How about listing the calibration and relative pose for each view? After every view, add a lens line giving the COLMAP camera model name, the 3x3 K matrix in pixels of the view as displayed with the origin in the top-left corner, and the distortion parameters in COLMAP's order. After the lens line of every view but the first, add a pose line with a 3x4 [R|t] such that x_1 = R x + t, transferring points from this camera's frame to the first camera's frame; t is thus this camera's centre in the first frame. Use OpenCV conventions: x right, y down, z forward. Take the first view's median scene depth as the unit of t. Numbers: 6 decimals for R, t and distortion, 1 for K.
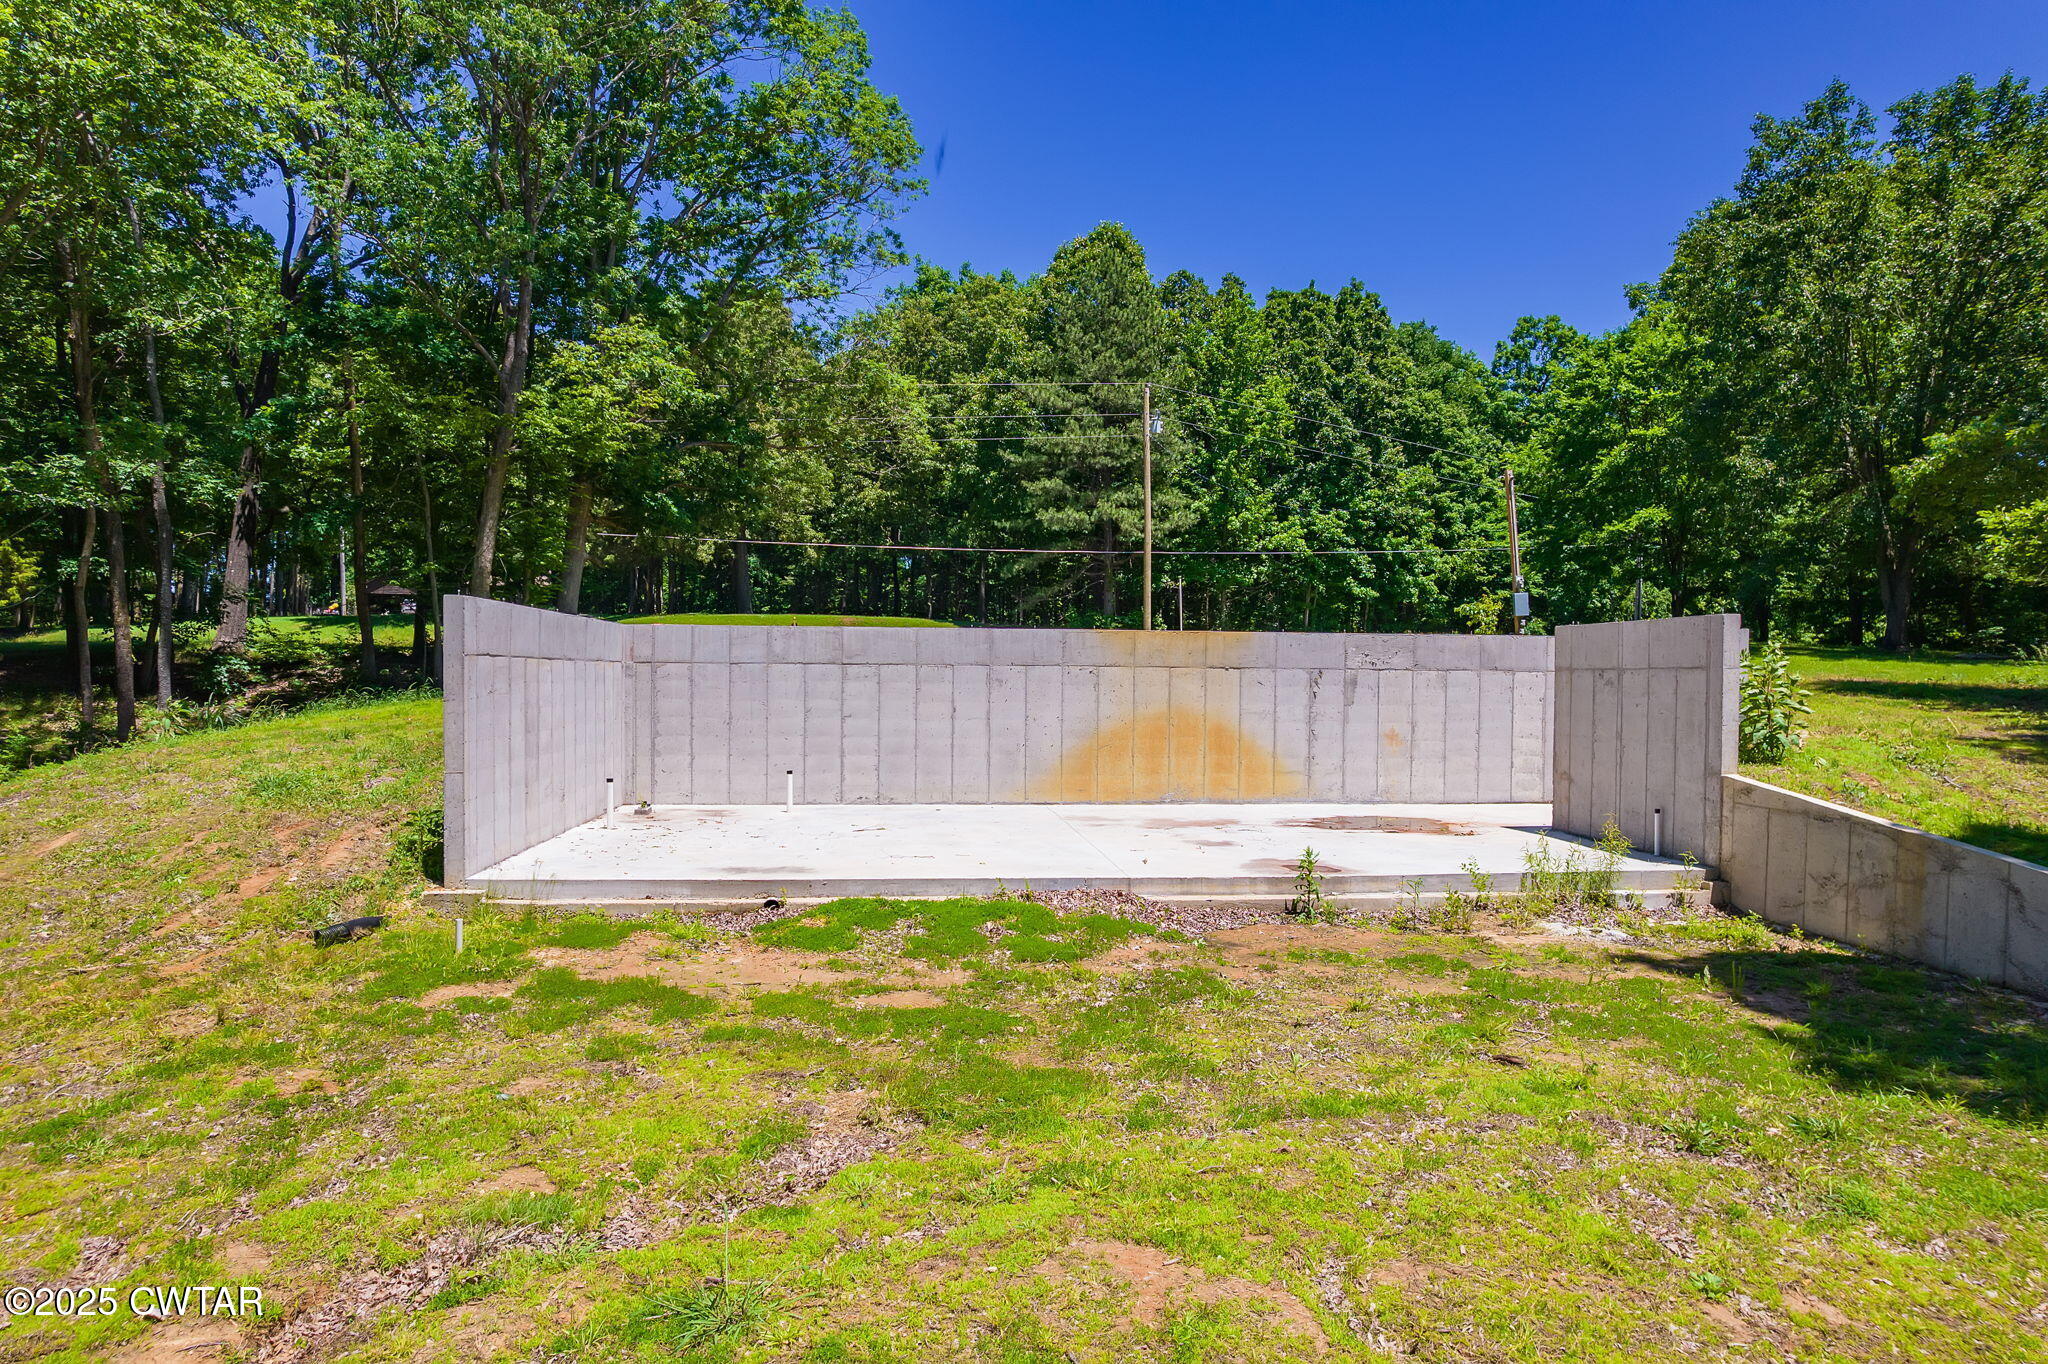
lens RADIAL K [[1304.5, 0, 1020.1], [0, 1304.5, 709.1], [0, 0, 1]] dist [-0.072417, 0.047290]
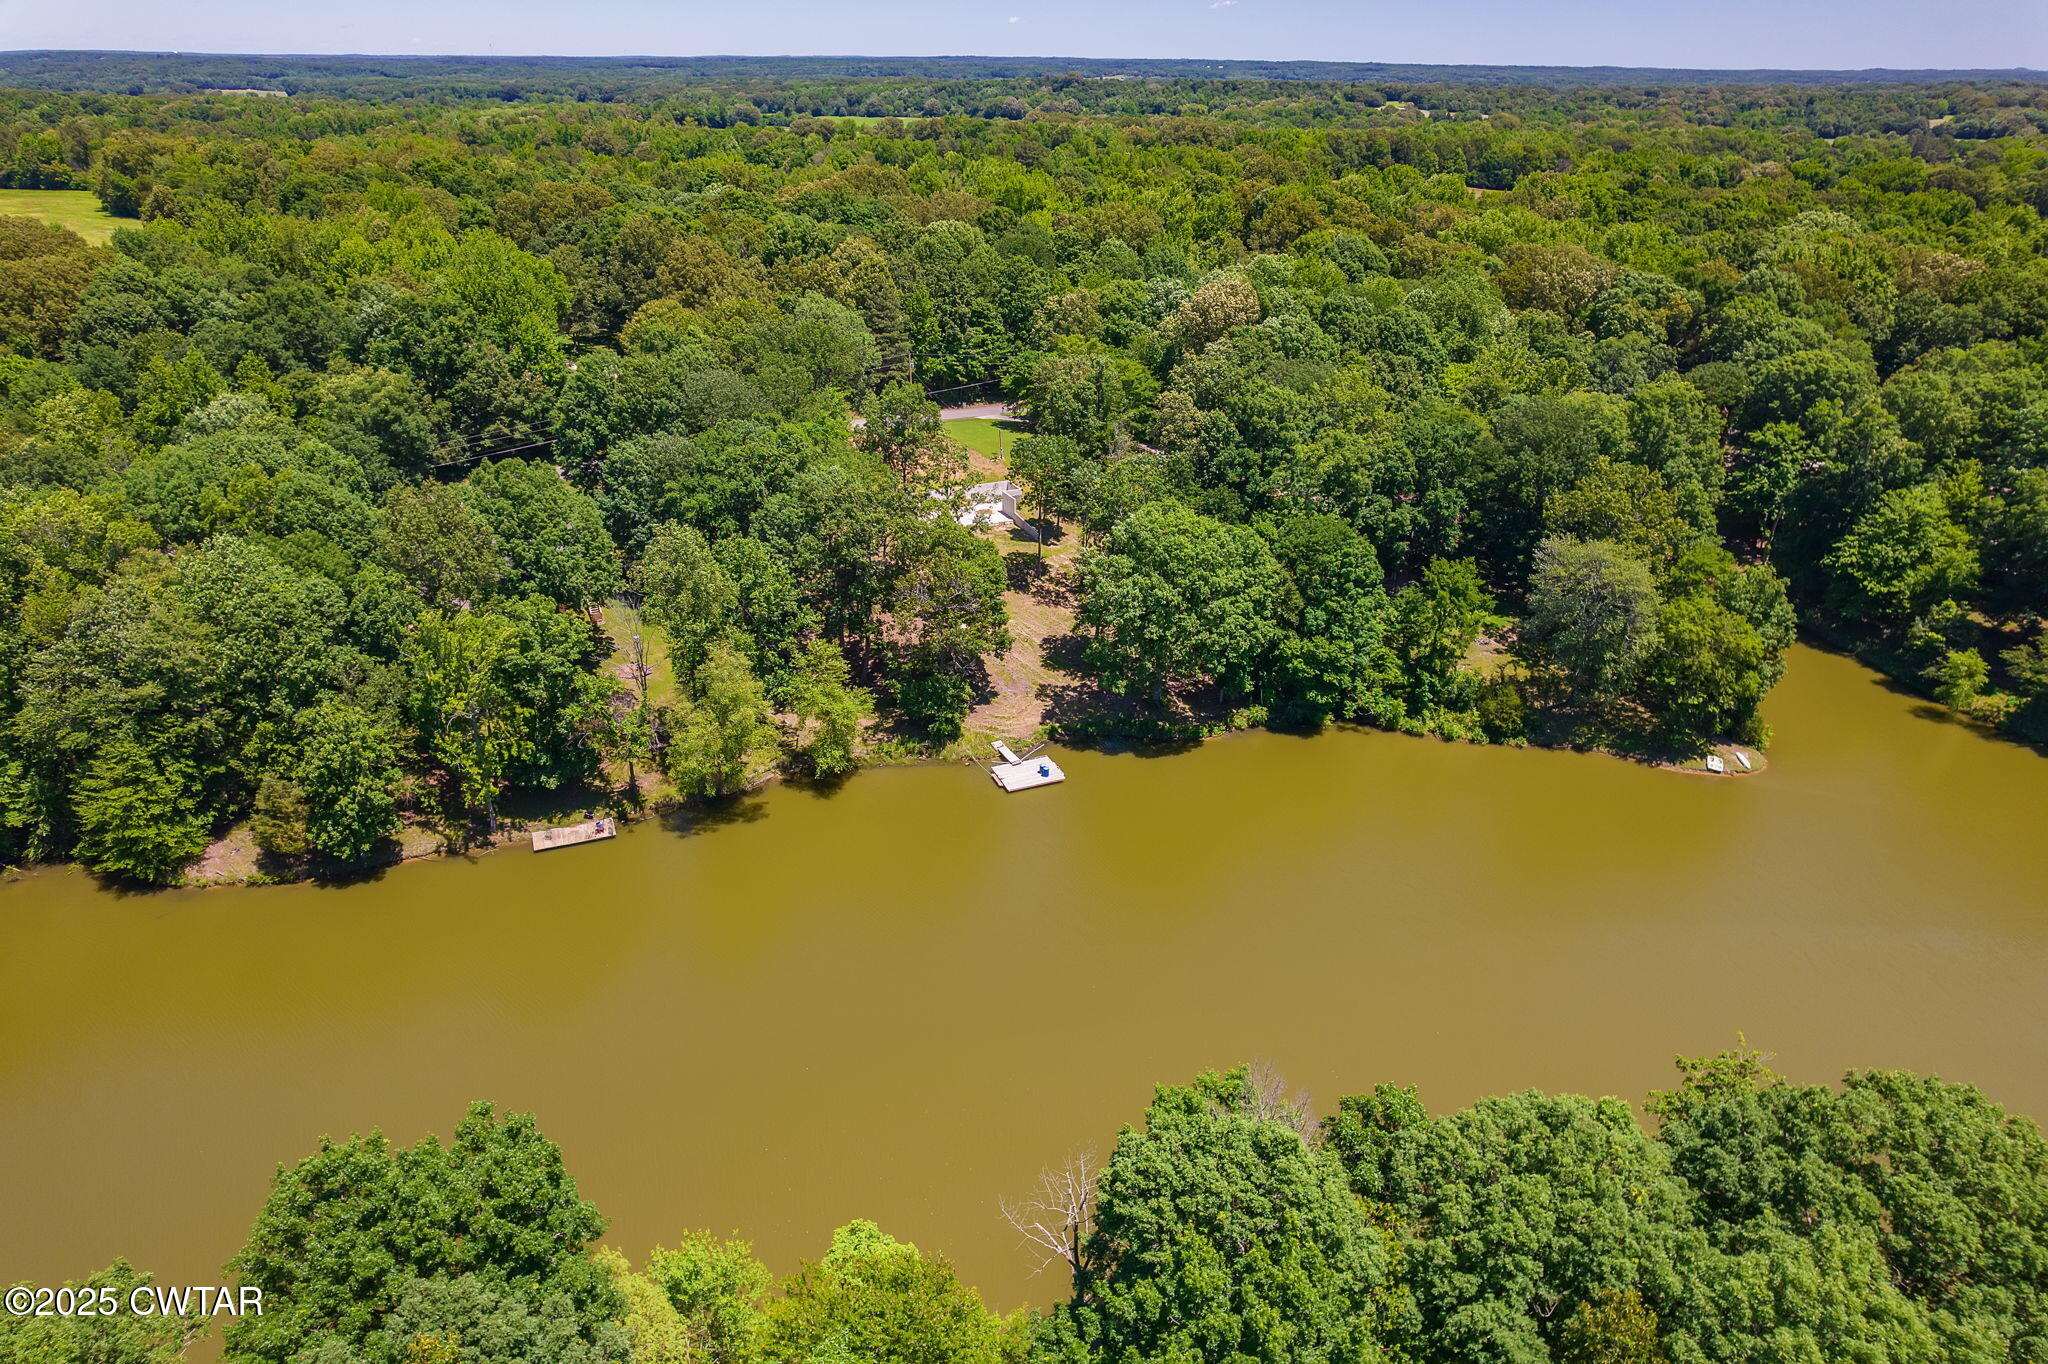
lens RADIAL K [[1306.1, 0, 1026.7], [0, 1306.1, 727.5], [0, 0, 1]] dist [-0.073148, 0.061033]
pose [[0.936882, -0.164271, 0.308654, -0.800848], [0.007935, 0.892523, 0.450932, -0.853750], [-0.349556, -0.420021, 0.837492, -2.349926]]
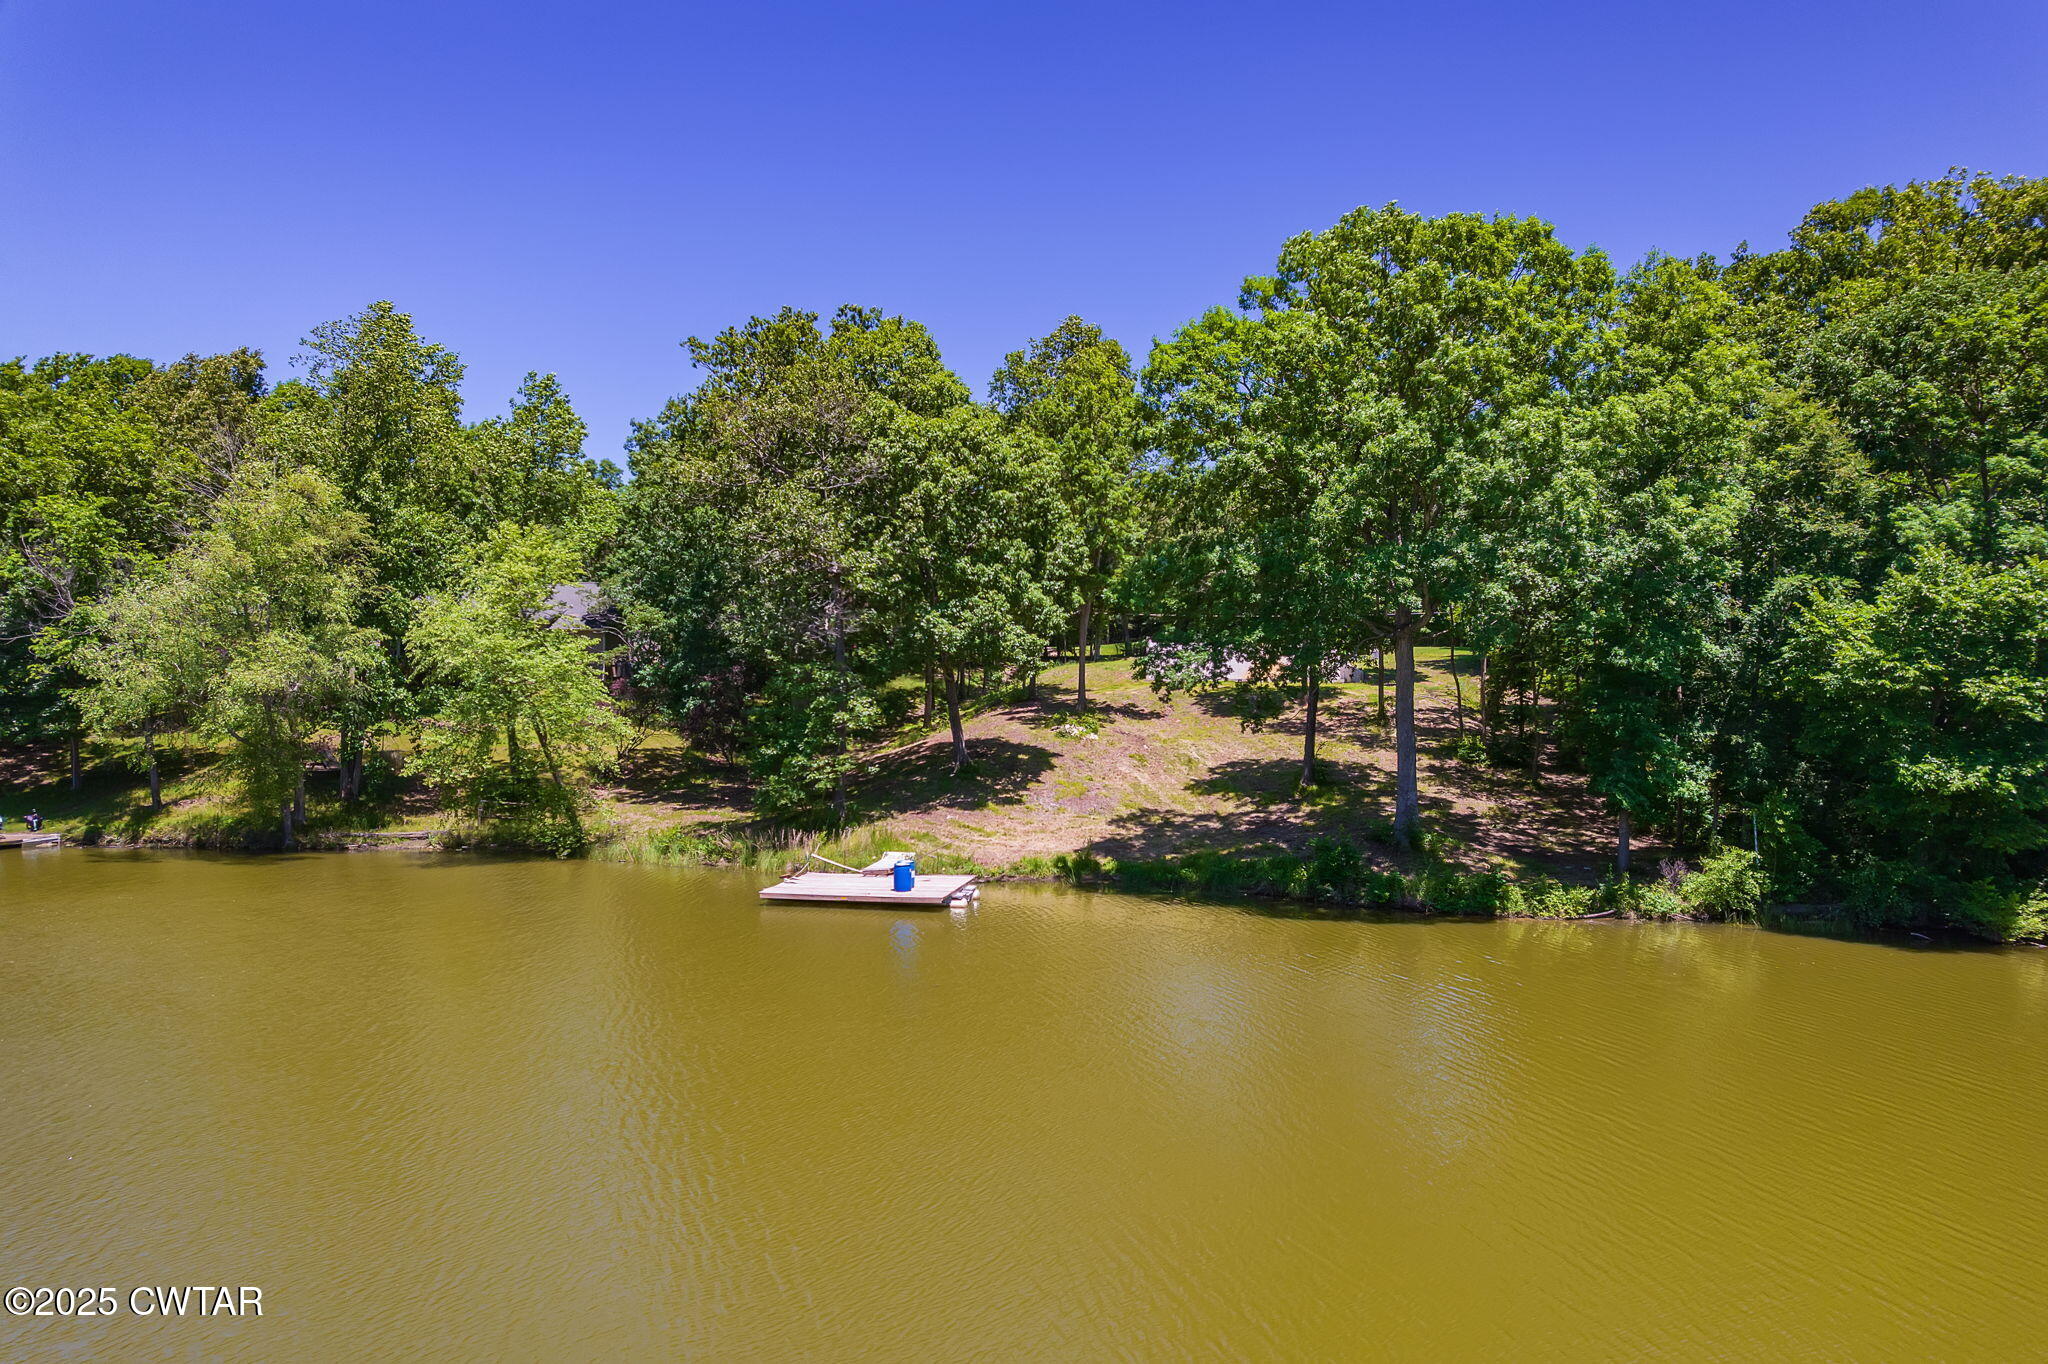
lens RADIAL K [[1309.7, 0, 1028.9], [0, 1309.7, 700.6], [0, 0, 1]] dist [-0.069379, 0.058773]
pose [[0.977191, -0.000958, -0.212359, 0.091543], [-0.006760, 0.999343, -0.035614, 0.107287], [0.212254, 0.036238, 0.976543, -1.272595]]
